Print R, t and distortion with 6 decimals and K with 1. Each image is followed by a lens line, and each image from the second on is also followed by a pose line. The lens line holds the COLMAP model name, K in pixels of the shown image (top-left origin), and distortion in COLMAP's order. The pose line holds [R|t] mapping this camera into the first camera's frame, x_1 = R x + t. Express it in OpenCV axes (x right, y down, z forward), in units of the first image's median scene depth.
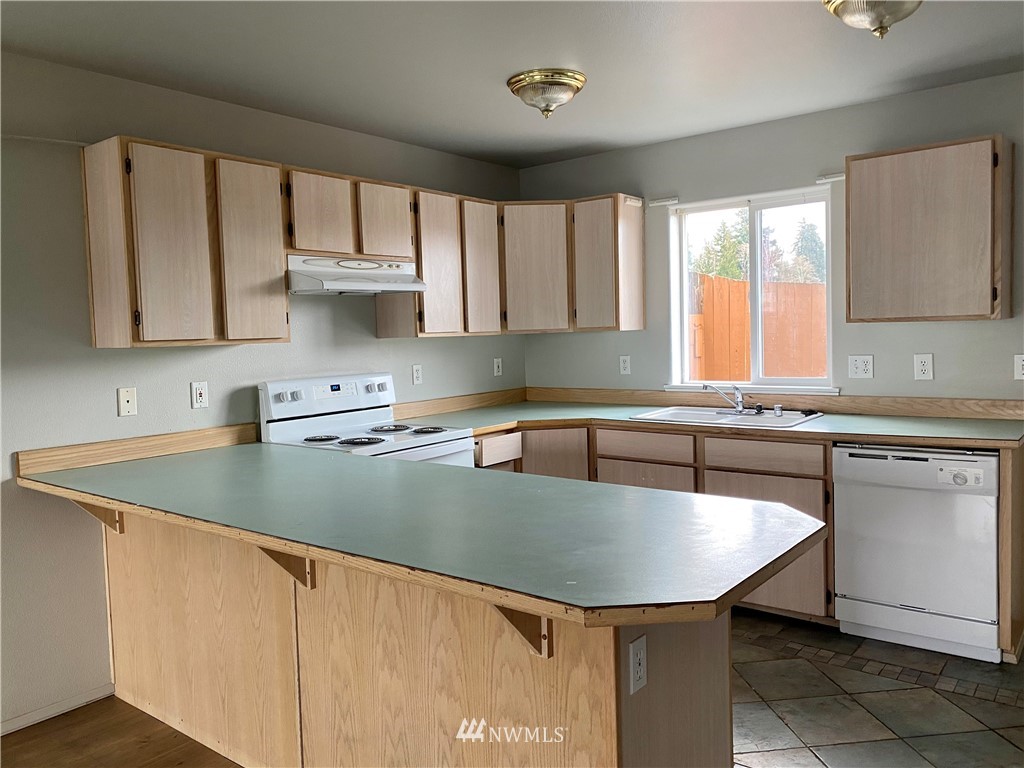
lens RADIAL K [[782.1, 0, 509.1], [0, 782.1, 377.3], [0, 0, 1]] dist [0.049297, -0.045639]
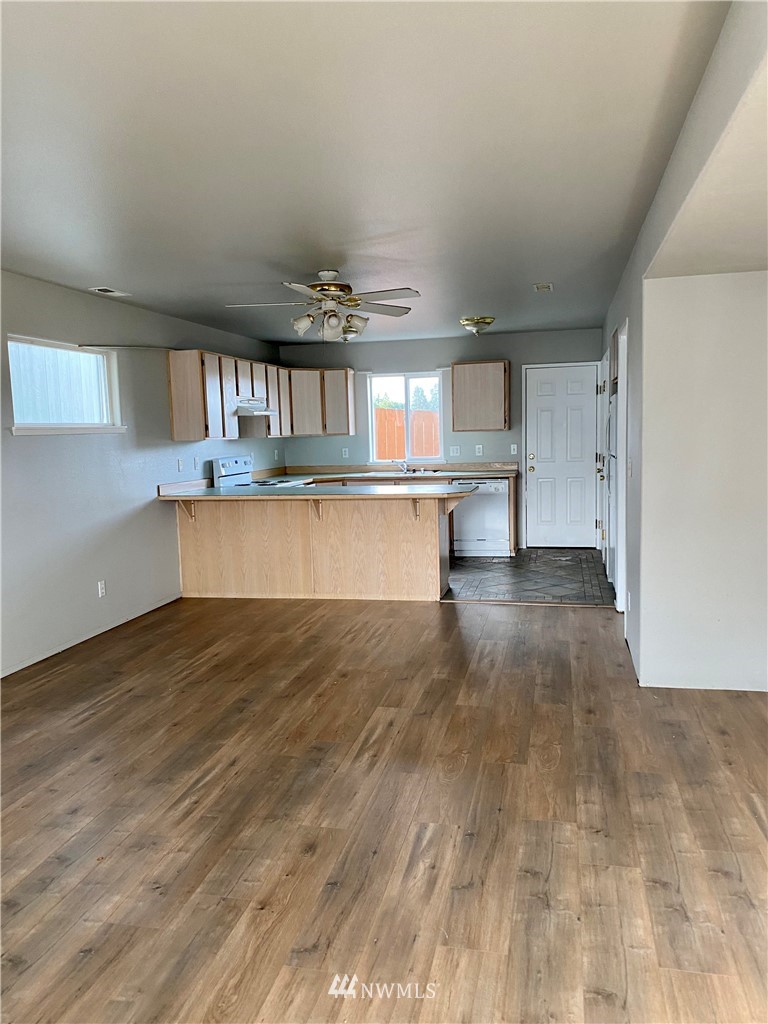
lens RADIAL K [[782.1, 0, 385.1], [0, 782.1, 518.4], [0, 0, 1]] dist [0.049297, -0.045639]
pose [[0.902059, -0.044157, 0.429349, -0.845113], [0.027821, 0.998633, 0.044255, 0.089366], [-0.430716, -0.027975, 0.902054, -1.138025]]
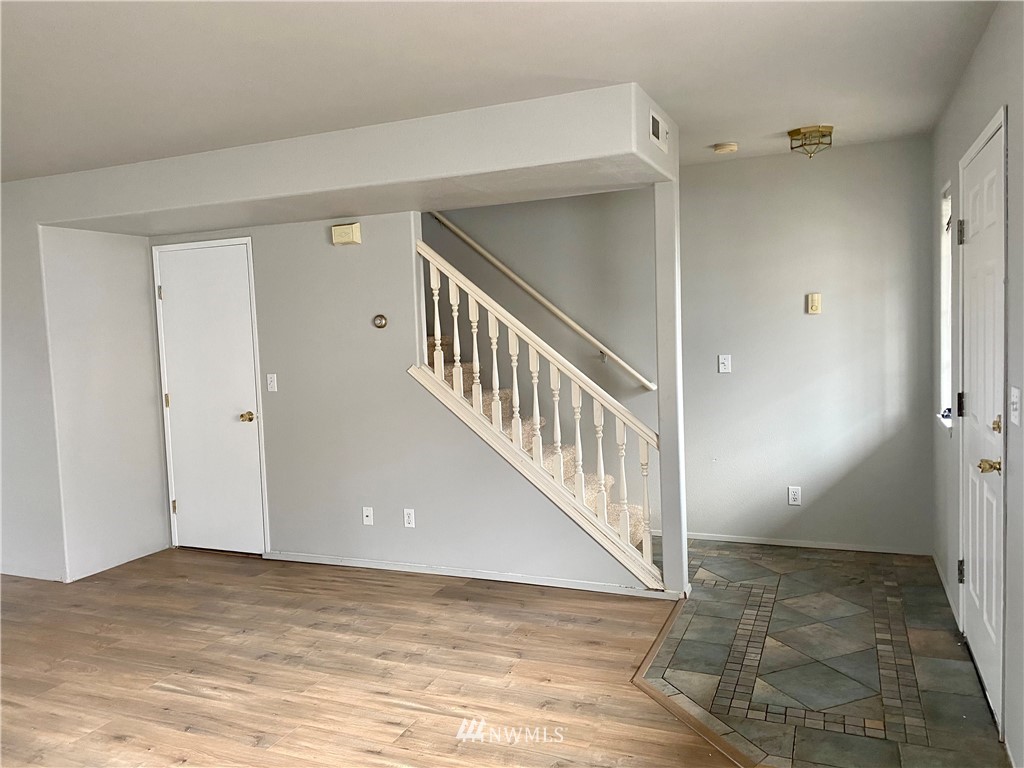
lens RADIAL K [[782.1, 0, 503.9], [0, 782.1, 387.7], [0, 0, 1]] dist [0.049297, -0.045639]
pose [[-0.256897, -0.034863, 0.965810, -1.506374], [0.102453, 0.992735, 0.063086, 0.067316], [-0.960993, 0.115156, -0.251459, -0.625187]]
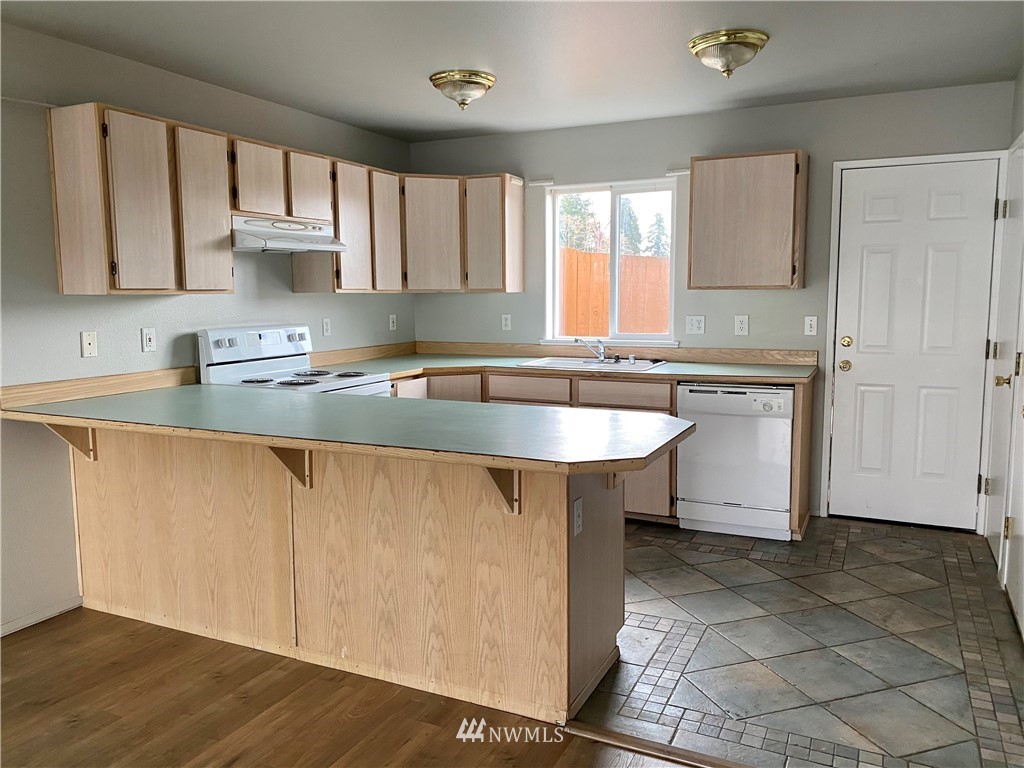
lens RADIAL K [[782.1, 0, 511.0], [0, 782.1, 378.3], [0, 0, 1]] dist [0.049297, -0.045639]
pose [[0.975137, -0.000896, 0.221599, -0.141007], [-0.009282, 0.998949, 0.044886, 0.021699], [-0.221407, -0.045827, 0.974104, -0.189827]]
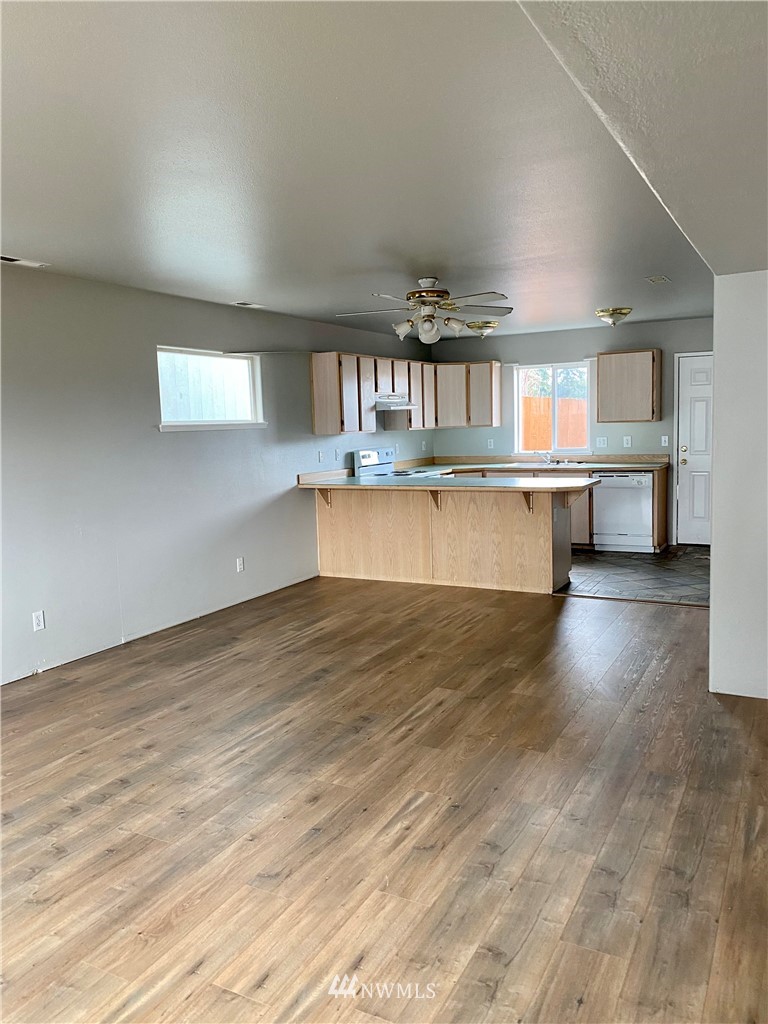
lens RADIAL K [[782.1, 0, 377.0], [0, 782.1, 508.2], [0, 0, 1]] dist [0.049297, -0.045639]
pose [[0.985746, -0.020167, 0.167030, -0.660314], [0.012938, 0.998937, 0.044254, 0.078146], [-0.167745, -0.041462, 0.984958, -1.295300]]
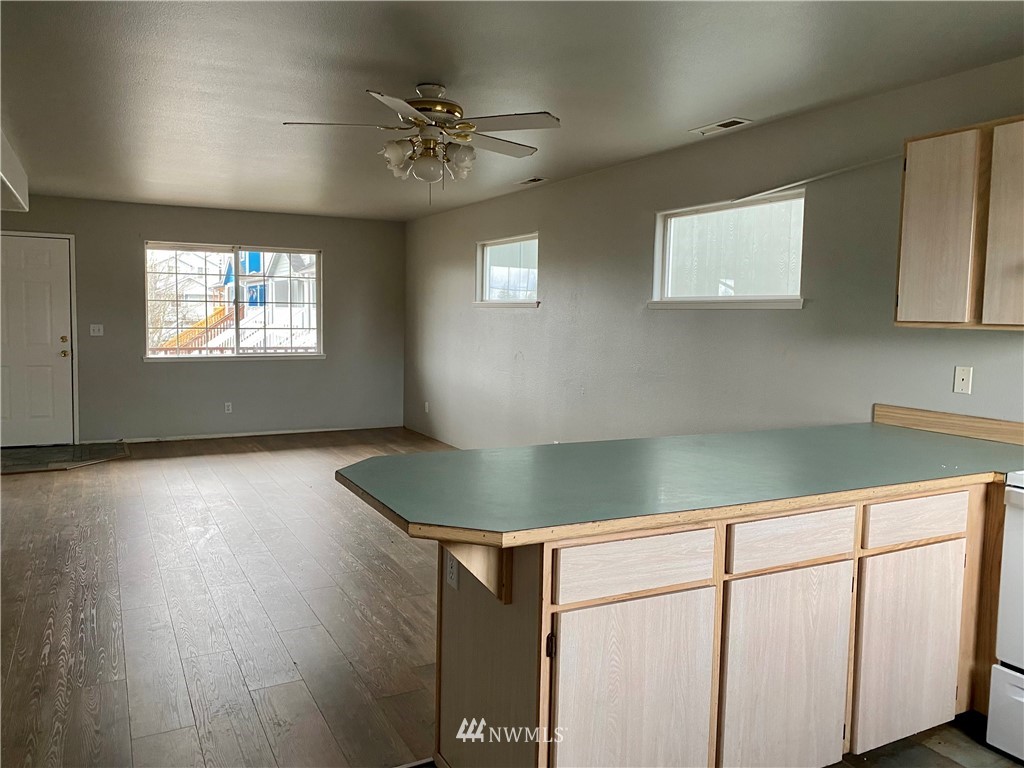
lens RADIAL K [[782.1, 0, 514.3], [0, 782.1, 376.3], [0, 0, 1]] dist [0.049297, -0.045639]
pose [[-0.409751, 0.095806, -0.907153, 0.655284], [-0.061705, 0.989280, 0.132351, -0.070040], [0.910108, 0.110206, -0.399446, 0.804144]]
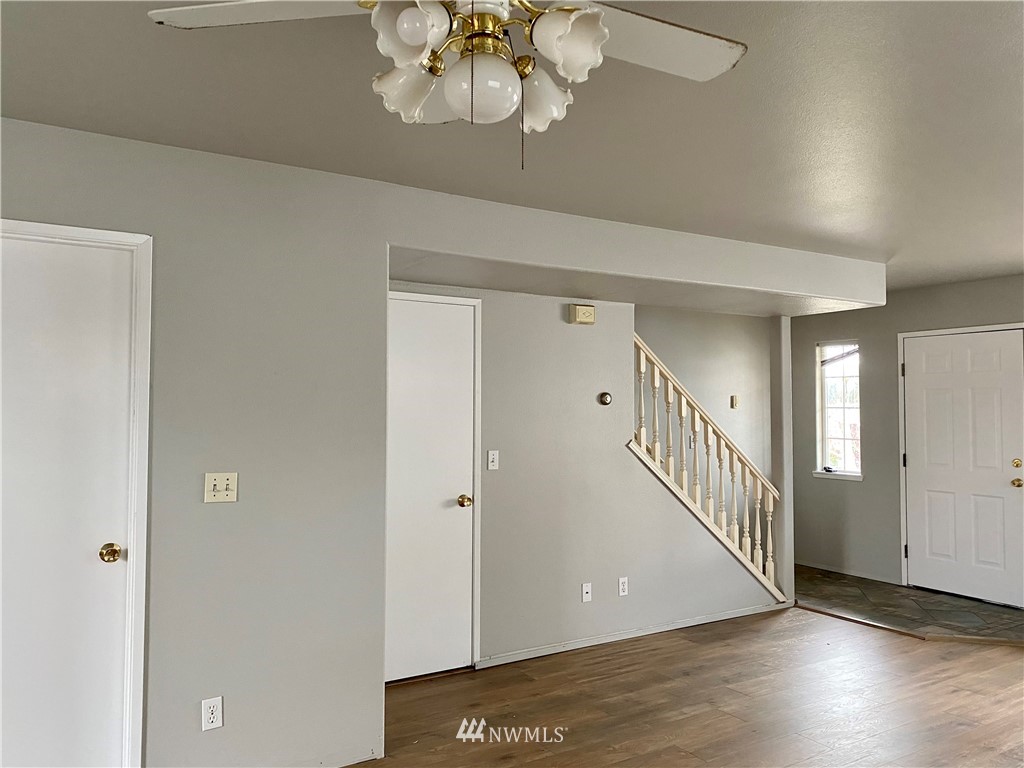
lens RADIAL K [[782.1, 0, 510.2], [0, 782.1, 377.2], [0, 0, 1]] dist [0.049297, -0.045639]
pose [[-0.941653, 0.047902, 0.333160, -0.441710], [0.050744, 0.998712, -0.000170, -0.033153], [-0.332739, 0.016745, -0.942870, 0.660670]]
